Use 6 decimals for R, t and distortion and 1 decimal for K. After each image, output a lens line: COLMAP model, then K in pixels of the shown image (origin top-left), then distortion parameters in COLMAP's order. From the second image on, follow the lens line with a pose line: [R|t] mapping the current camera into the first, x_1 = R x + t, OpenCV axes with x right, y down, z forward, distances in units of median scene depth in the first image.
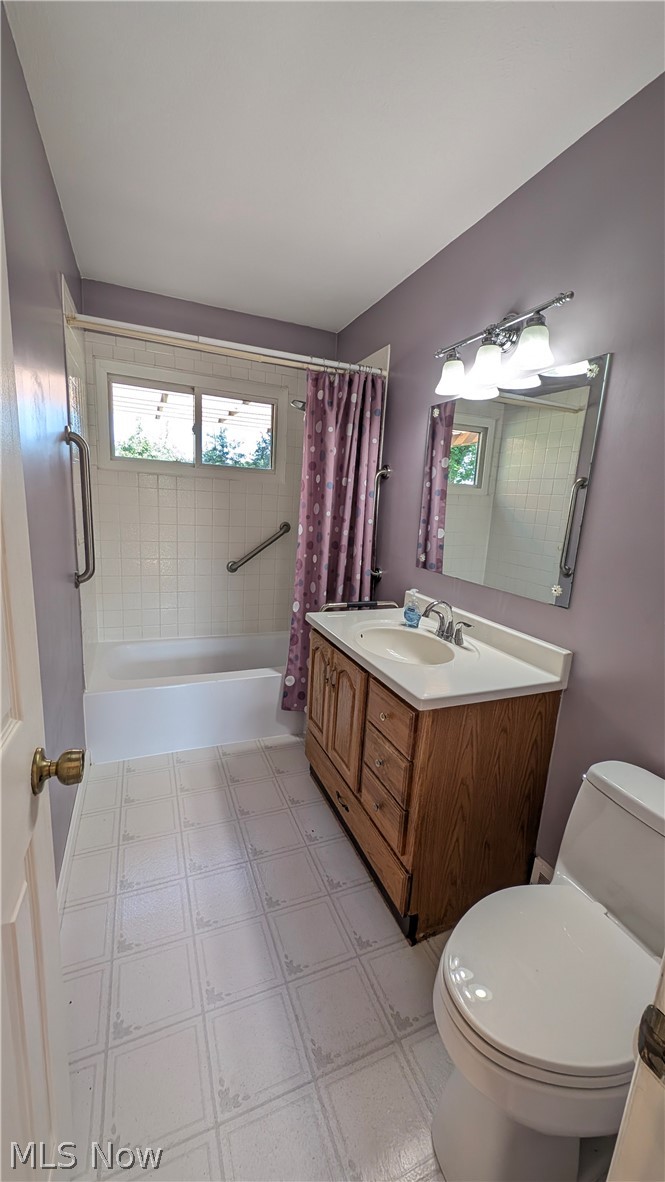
lens RADIAL K [[441.7, 0, 329.4], [0, 441.7, 593.4], [0, 0, 1]] dist [0.009099, -0.003359]
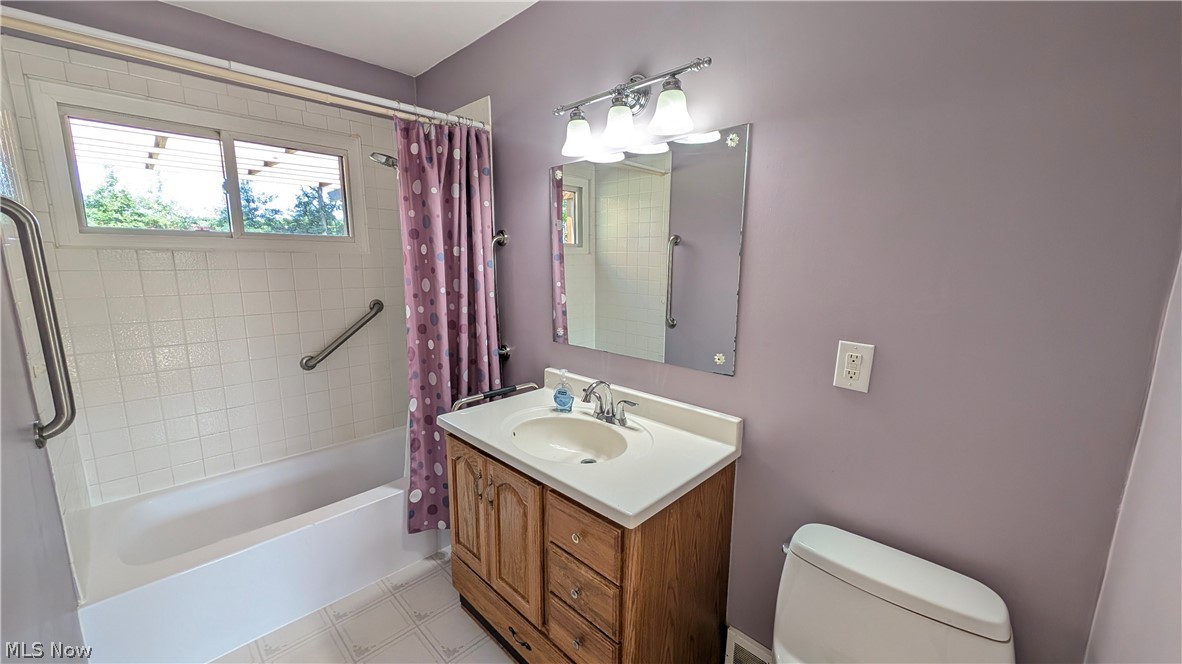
lens RADIAL K [[441.7, 0, 586.2], [0, 441.7, 338.2], [0, 0, 1]] dist [0.009099, -0.003359]
pose [[0.918281, -0.120491, 0.377151, -0.080000], [0.127424, 0.991826, 0.006614, -0.061190], [-0.374865, 0.041984, 0.926128, 0.124621]]
